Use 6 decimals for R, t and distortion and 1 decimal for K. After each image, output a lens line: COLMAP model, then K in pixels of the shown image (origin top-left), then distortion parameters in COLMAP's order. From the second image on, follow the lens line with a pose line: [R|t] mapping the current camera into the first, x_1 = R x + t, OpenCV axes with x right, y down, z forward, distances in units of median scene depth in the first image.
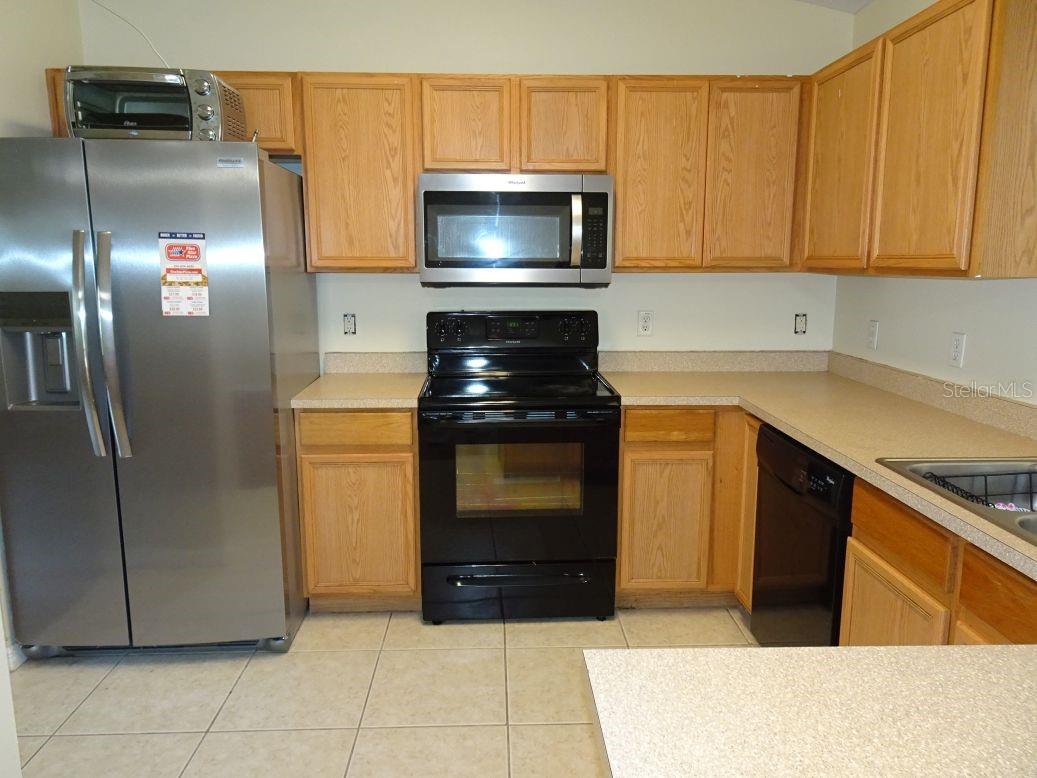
lens RADIAL K [[739.4, 0, 519.3], [0, 739.4, 385.4], [0, 0, 1]] dist [0.006210, -0.007639]
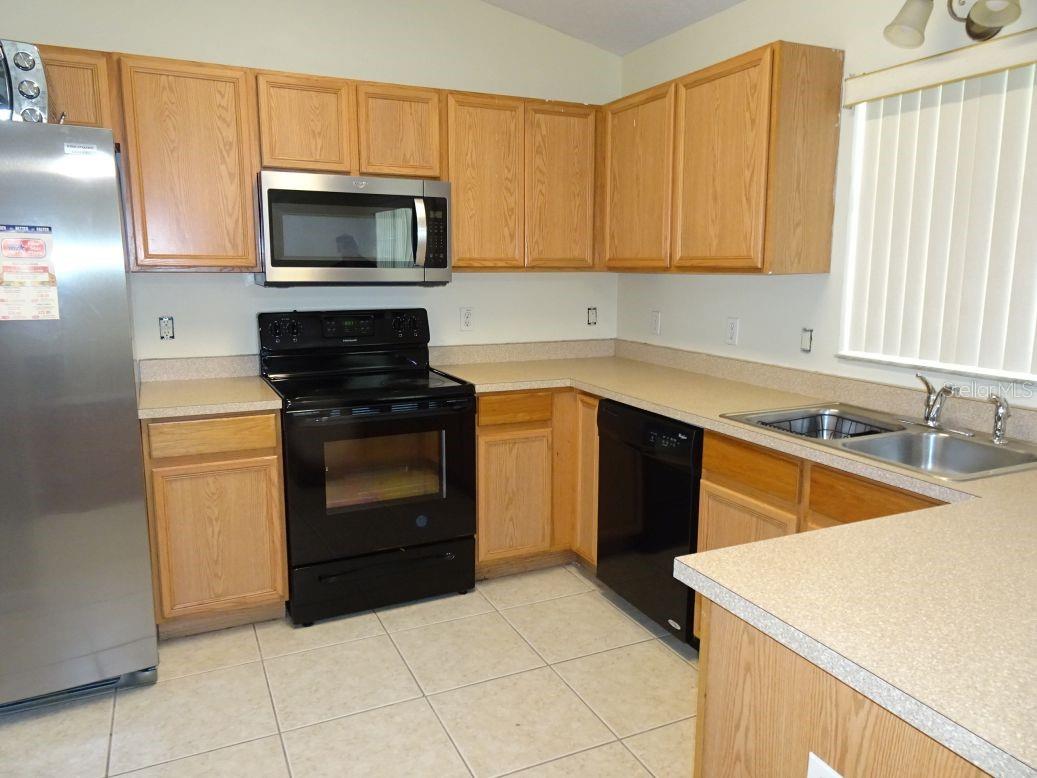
lens RADIAL K [[739.4, 0, 519.3], [0, 739.4, 385.4], [0, 0, 1]] dist [0.006210, -0.007639]
pose [[0.918499, -0.060747, 0.390730, -0.221597], [0.062623, 0.998006, 0.007952, 0.010827], [-0.390434, 0.017165, 0.920471, -0.030044]]
